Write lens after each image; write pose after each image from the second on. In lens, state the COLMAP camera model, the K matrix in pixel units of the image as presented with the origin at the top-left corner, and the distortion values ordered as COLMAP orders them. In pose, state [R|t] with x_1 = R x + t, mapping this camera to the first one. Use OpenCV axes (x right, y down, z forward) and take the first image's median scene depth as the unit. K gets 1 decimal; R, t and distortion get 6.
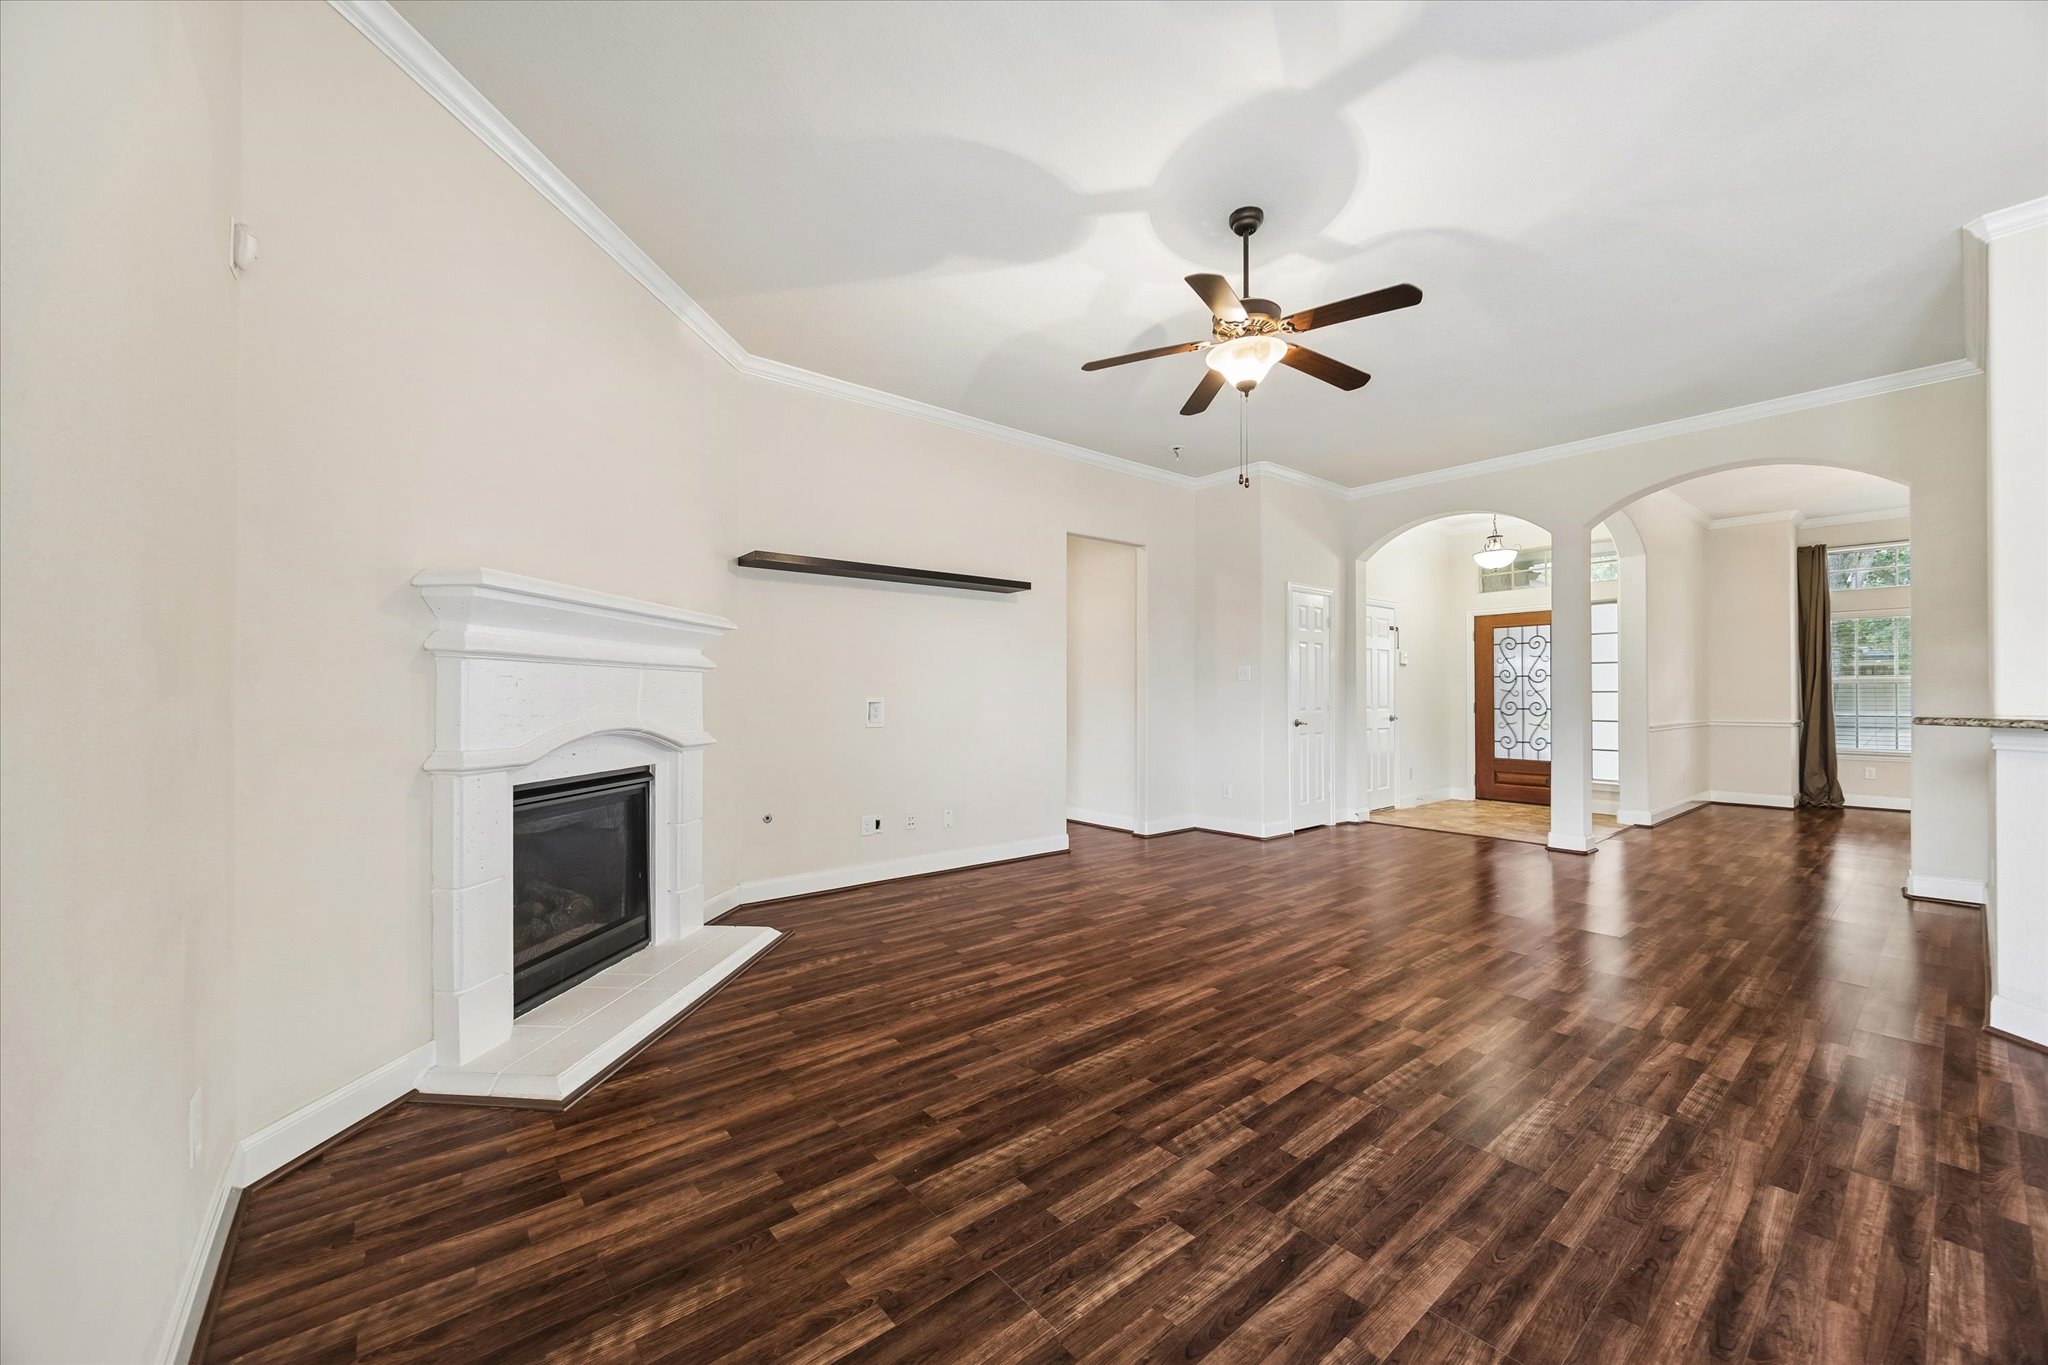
lens RADIAL K [[783.1, 0, 1040.3], [0, 783.1, 702.7], [0, 0, 1]] dist [-0.011006, 0.001237]
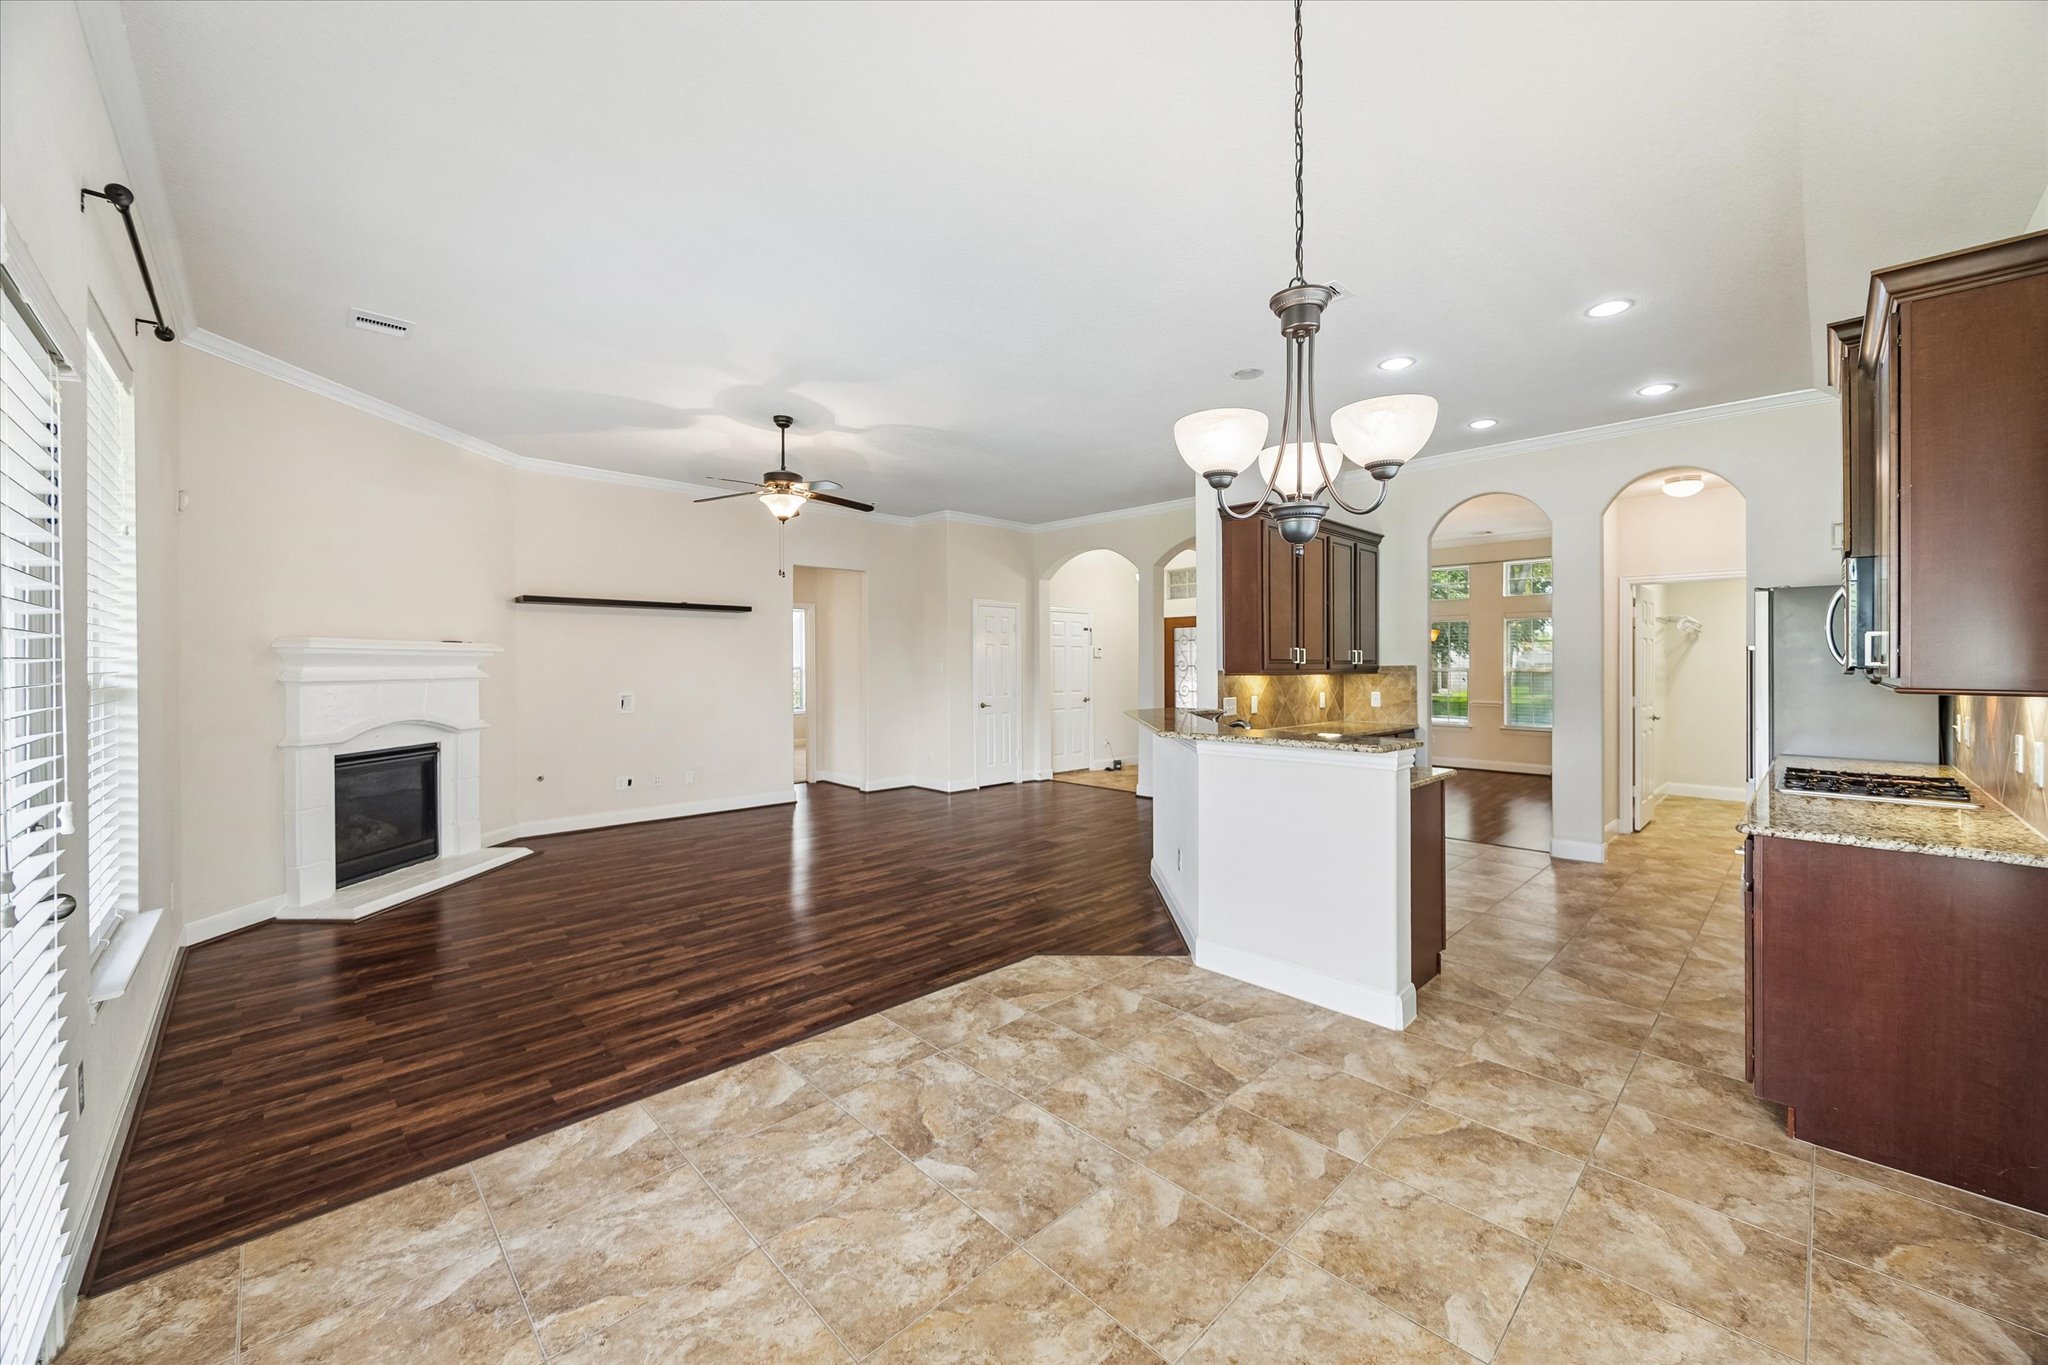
lens RADIAL K [[822.3, 0, 1054.8], [0, 822.3, 674.9], [0, 0, 1]] dist [-0.020719, 0.002428]
pose [[0.997085, -0.003341, 0.076231, 0.762870], [0.002834, 0.999973, 0.006756, -0.077615], [-0.076251, -0.006520, 0.997067, -0.891839]]
